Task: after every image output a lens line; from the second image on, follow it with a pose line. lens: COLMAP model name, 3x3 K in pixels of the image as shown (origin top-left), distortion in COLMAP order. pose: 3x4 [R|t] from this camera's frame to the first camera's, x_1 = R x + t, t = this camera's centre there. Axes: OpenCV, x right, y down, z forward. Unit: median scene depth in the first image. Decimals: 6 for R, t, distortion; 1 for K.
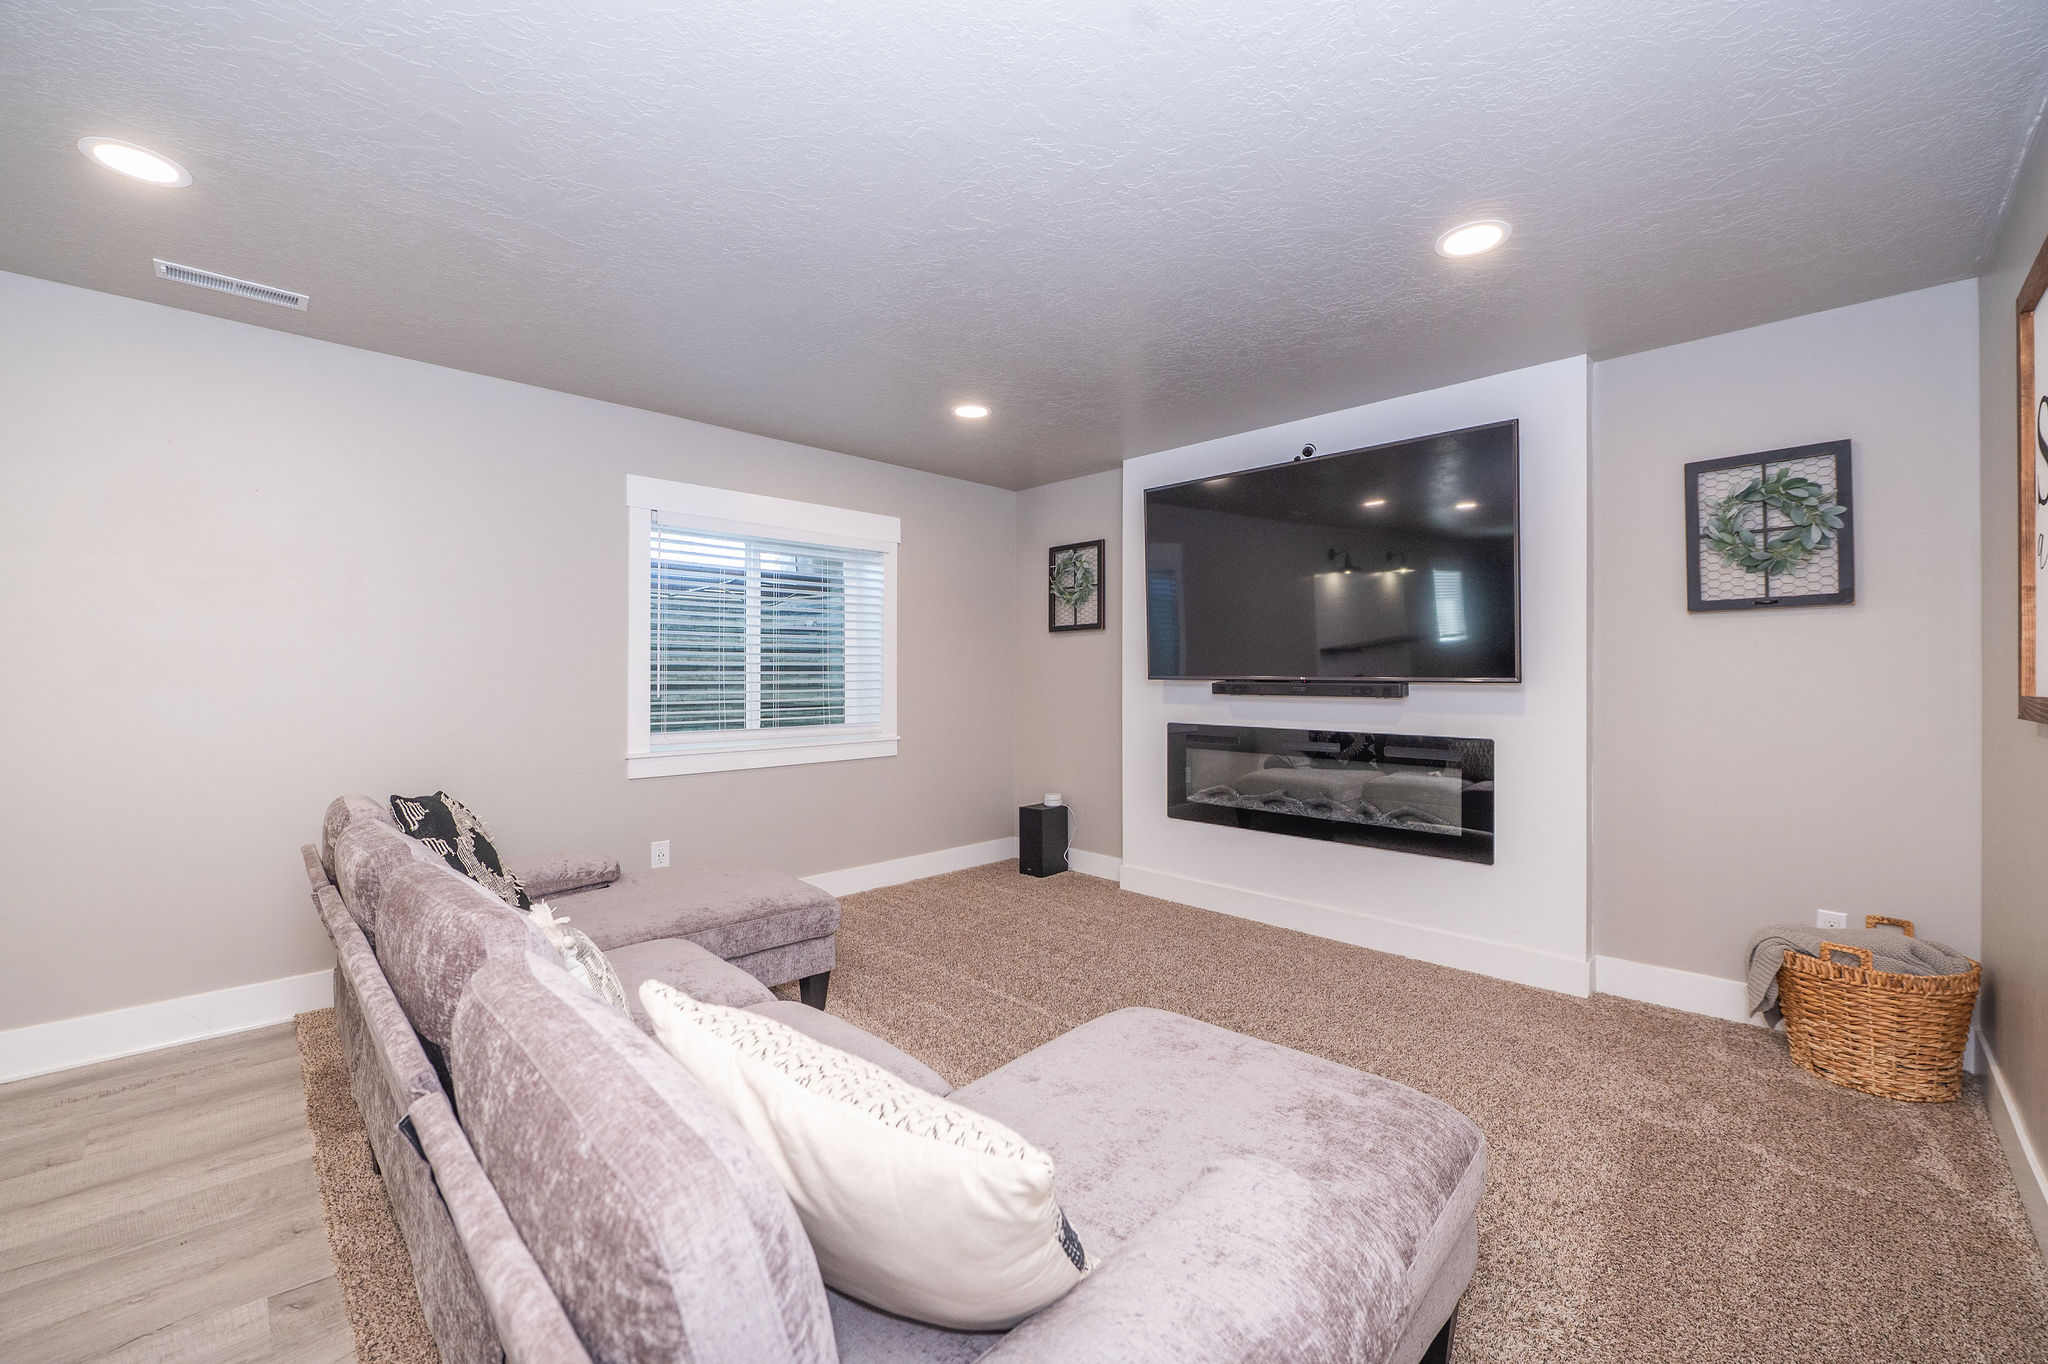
lens RADIAL K [[819.2, 0, 1034.2], [0, 819.2, 676.5], [0, 0, 1]] dist [-0.006854, -0.000633]
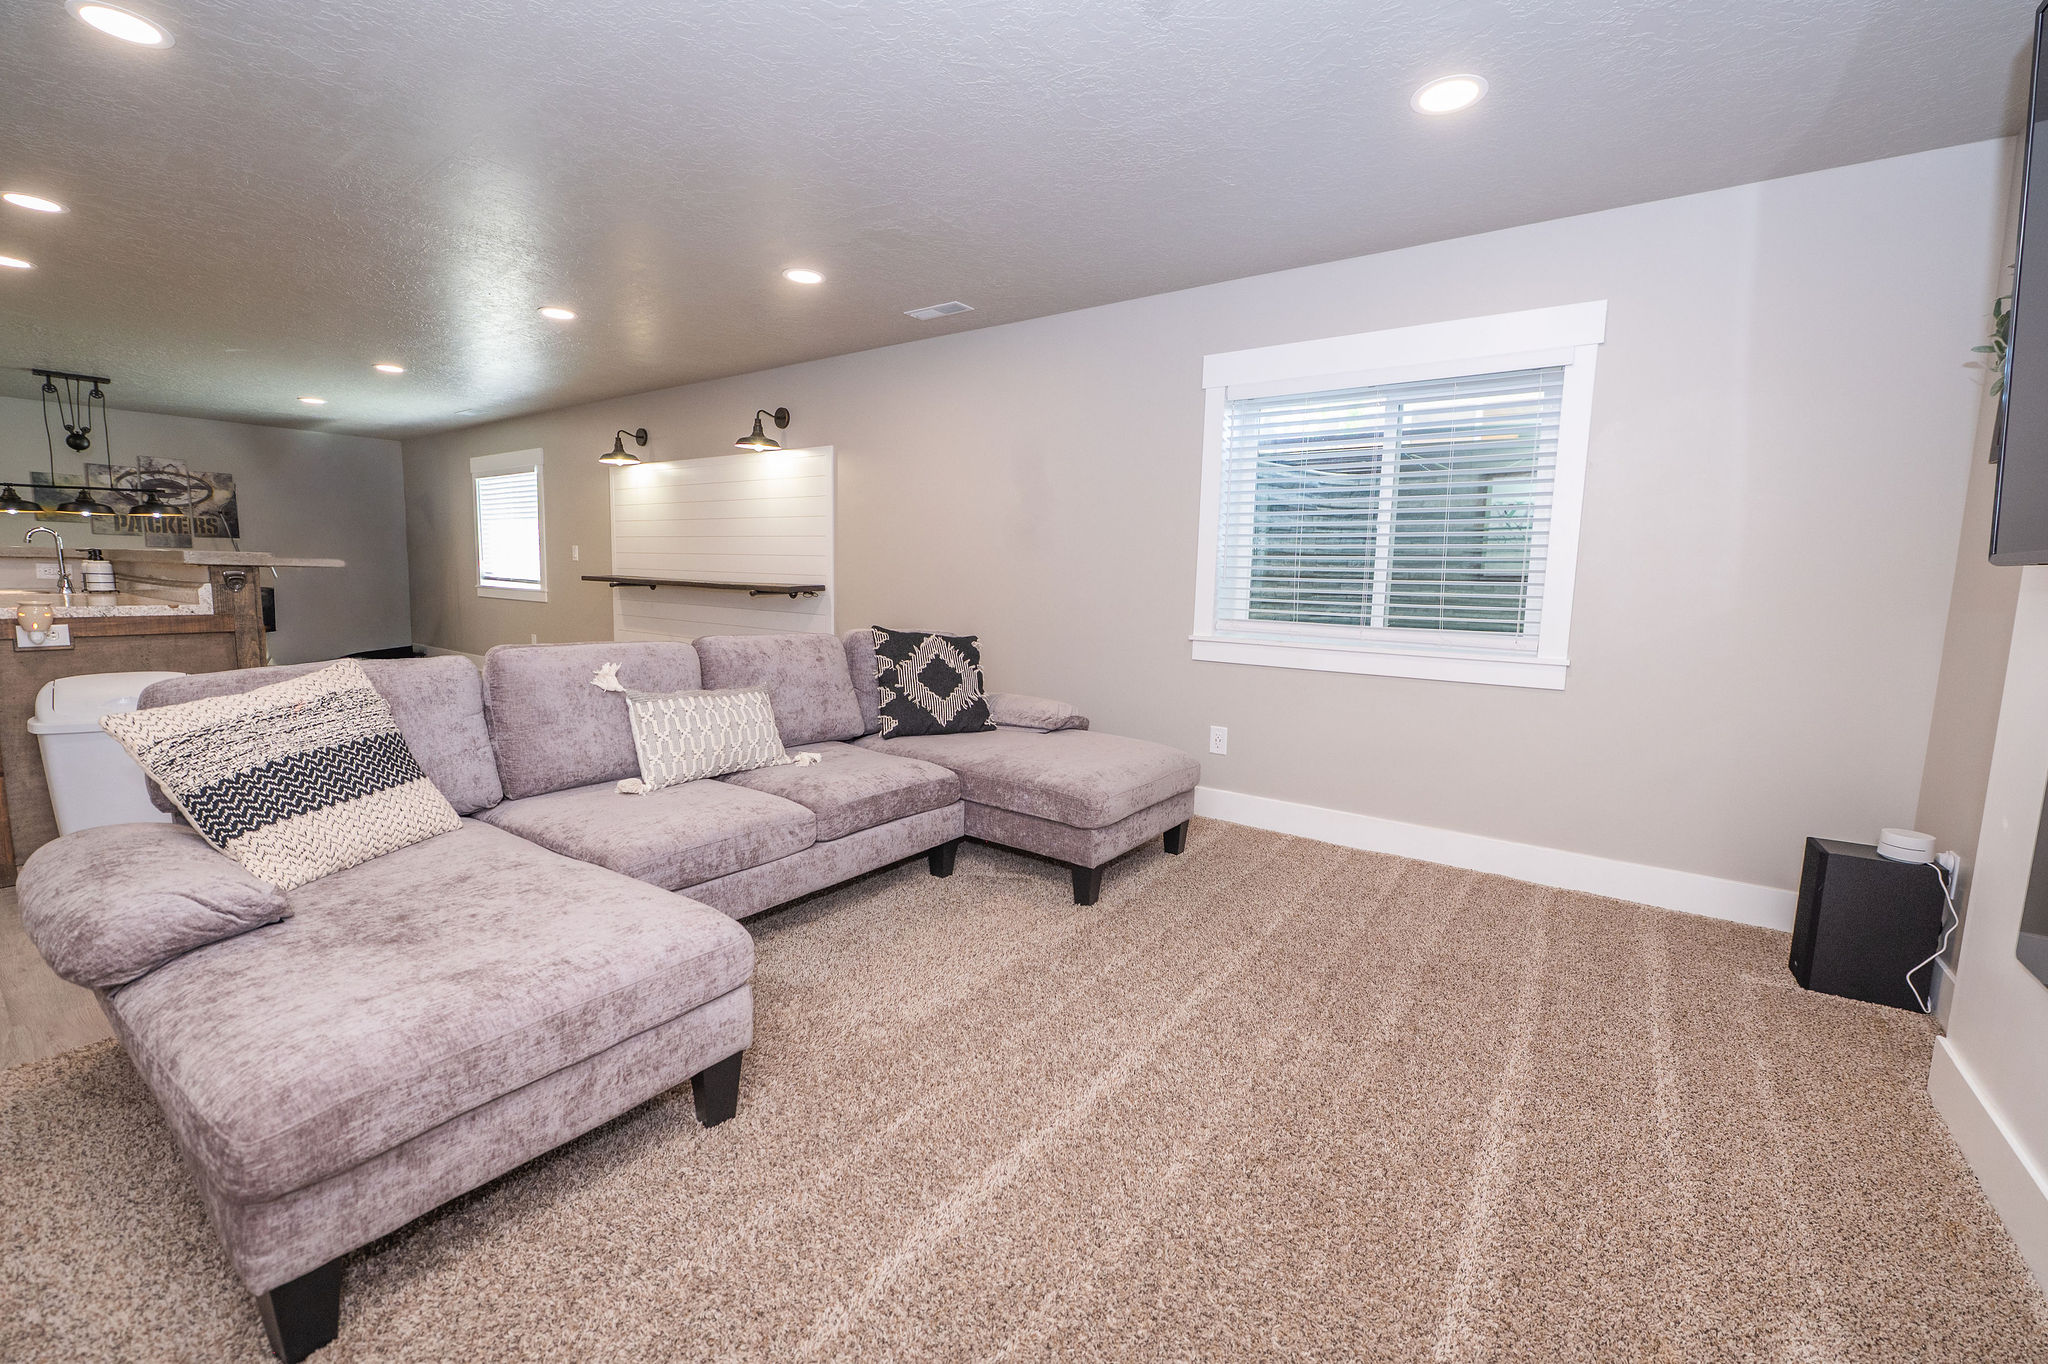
lens RADIAL K [[819.2, 0, 976.5], [0, 819.2, 667.6], [0, 0, 1]] dist [-0.006854, -0.000633]
pose [[0.147791, 0.115423, -0.982260, 0.443050], [-0.025365, 0.993282, 0.112902, 0.023344], [0.988693, 0.008229, 0.149726, 0.530686]]
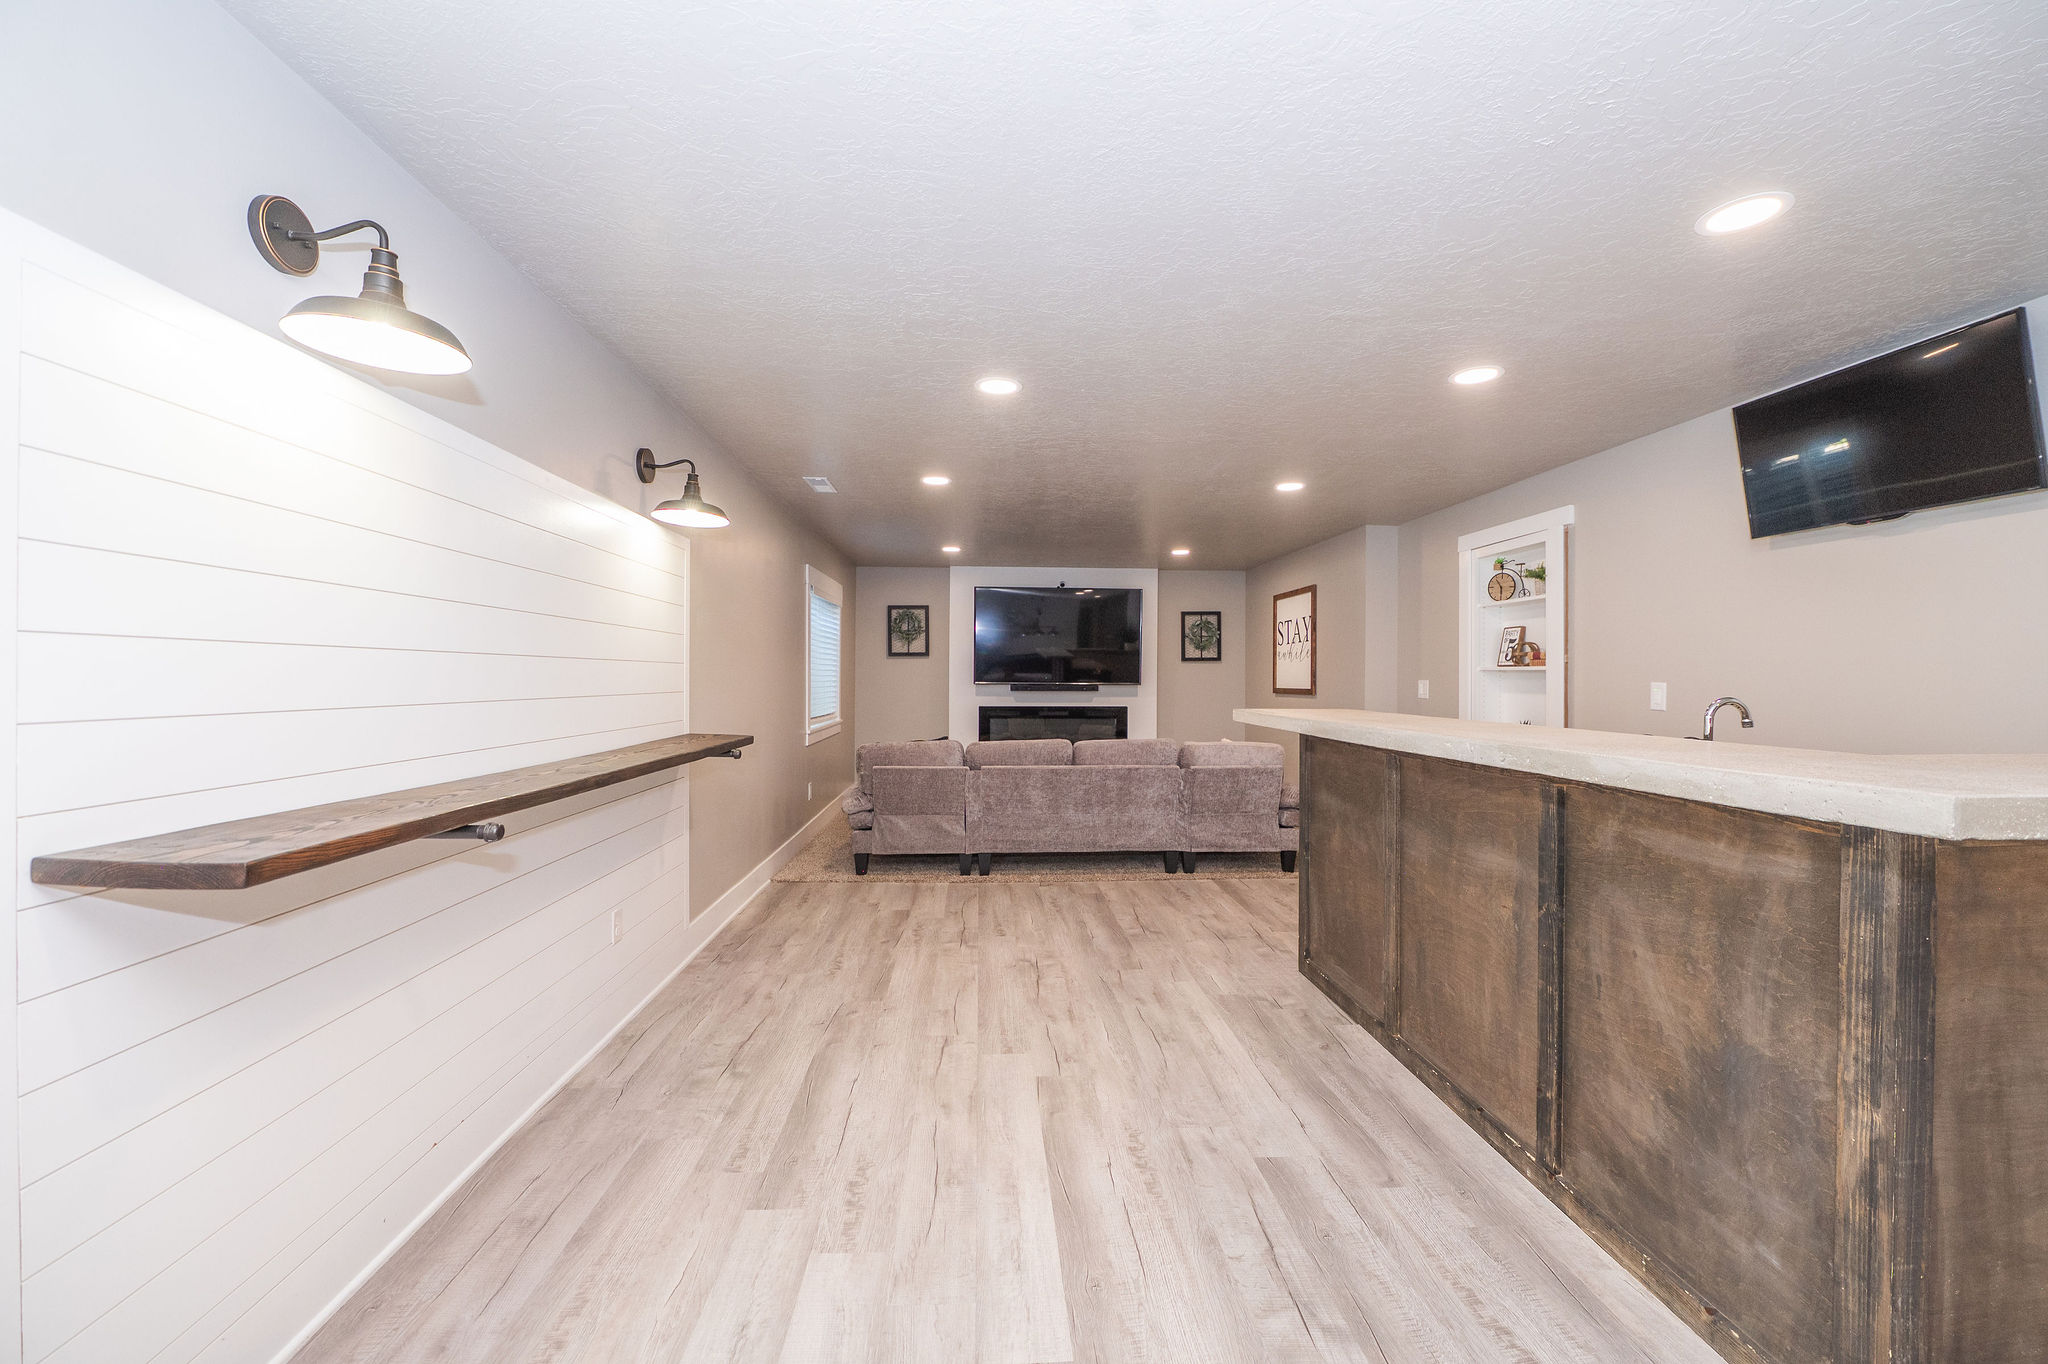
lens RADIAL K [[819.2, 0, 1030.6], [0, 819.2, 679.7], [0, 0, 1]] dist [-0.006854, -0.000633]
pose [[0.661129, -0.002828, 0.750267, -1.295892], [-0.001840, 0.999984, 0.005391, -0.018255], [-0.750270, -0.004944, 0.661113, -0.407987]]
